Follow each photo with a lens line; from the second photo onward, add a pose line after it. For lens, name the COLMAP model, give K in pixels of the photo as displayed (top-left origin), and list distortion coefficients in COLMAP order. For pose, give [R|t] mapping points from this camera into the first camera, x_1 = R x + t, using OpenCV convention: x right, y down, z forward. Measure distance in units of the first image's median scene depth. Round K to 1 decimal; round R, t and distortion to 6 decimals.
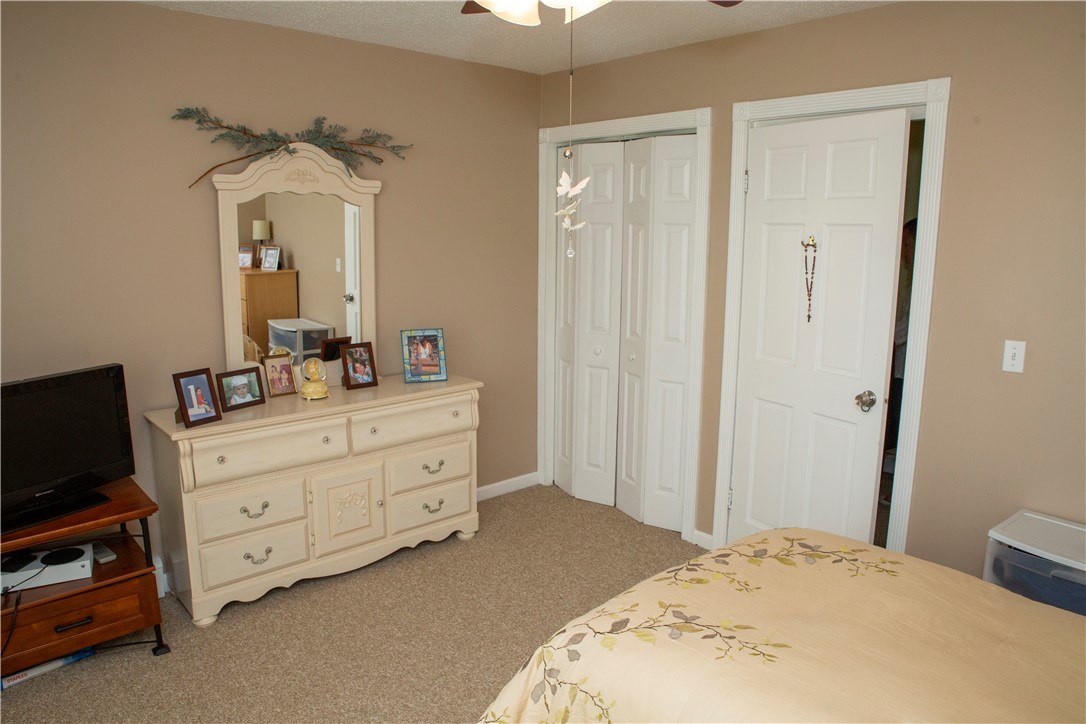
lens RADIAL K [[764.2, 0, 543.0], [0, 764.2, 362.0], [0, 0, 1]] dist [-0.142789, 0.132307]
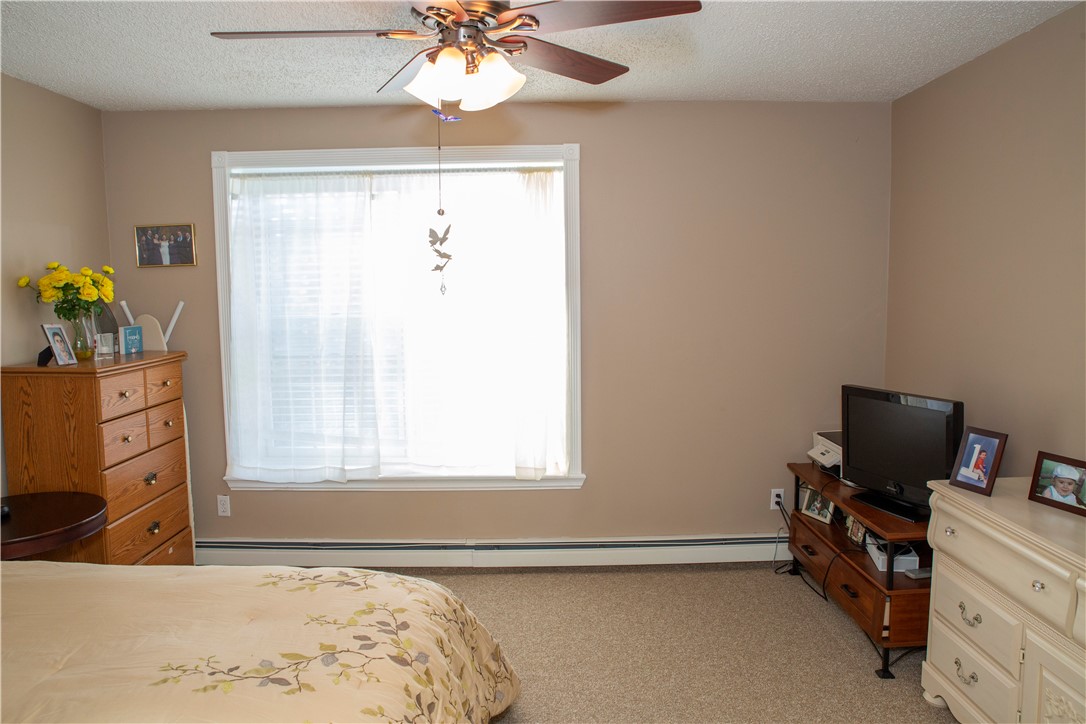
lens RADIAL K [[764.2, 0, 543.0], [0, 764.2, 362.0], [0, 0, 1]] dist [-0.142789, 0.132307]
pose [[-0.681075, 0.079738, -0.727859, 0.502037], [-0.120211, 0.968388, 0.218572, -0.191265], [0.722279, 0.236361, -0.649959, 1.168912]]
